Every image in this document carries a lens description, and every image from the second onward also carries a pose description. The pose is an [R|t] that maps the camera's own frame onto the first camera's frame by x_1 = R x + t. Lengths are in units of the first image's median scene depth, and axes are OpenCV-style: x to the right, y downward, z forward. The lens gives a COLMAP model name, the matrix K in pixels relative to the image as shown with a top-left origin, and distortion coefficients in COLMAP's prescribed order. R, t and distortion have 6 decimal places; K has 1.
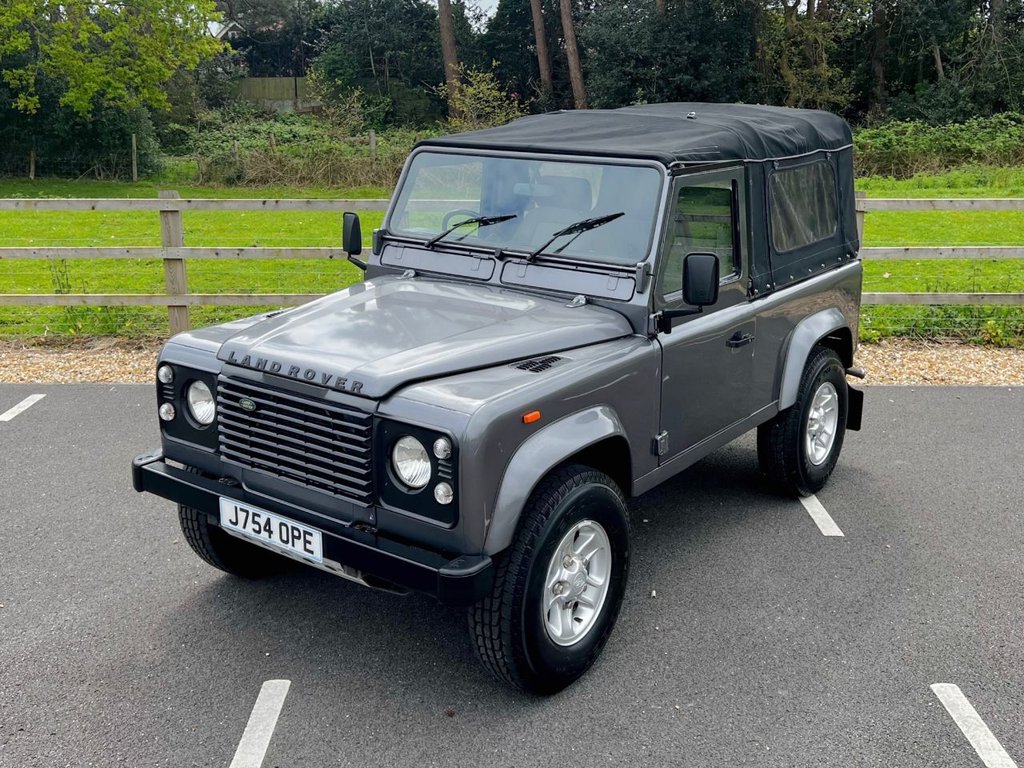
lens RADIAL K [[1090.6, 0, 525.0], [0, 1090.6, 292.6], [0, 0, 1]] dist [0.118939, -0.267378]
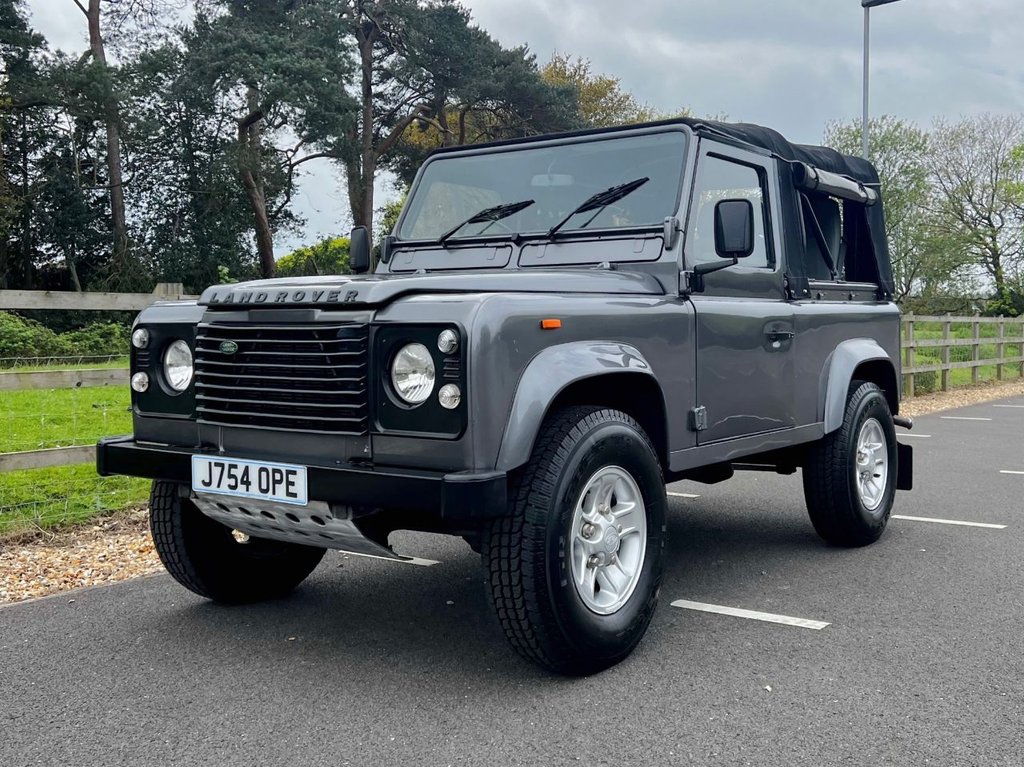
lens RADIAL K [[1070.7, 0, 575.3], [0, 1070.7, 316.8], [0, 0, 1]] dist [0.089916, -0.183718]
pose [[0.999599, -0.015629, 0.023614, 0.004411], [0.020159, 0.978384, -0.205809, 0.238609], [-0.019887, 0.206203, 0.978307, 0.131176]]
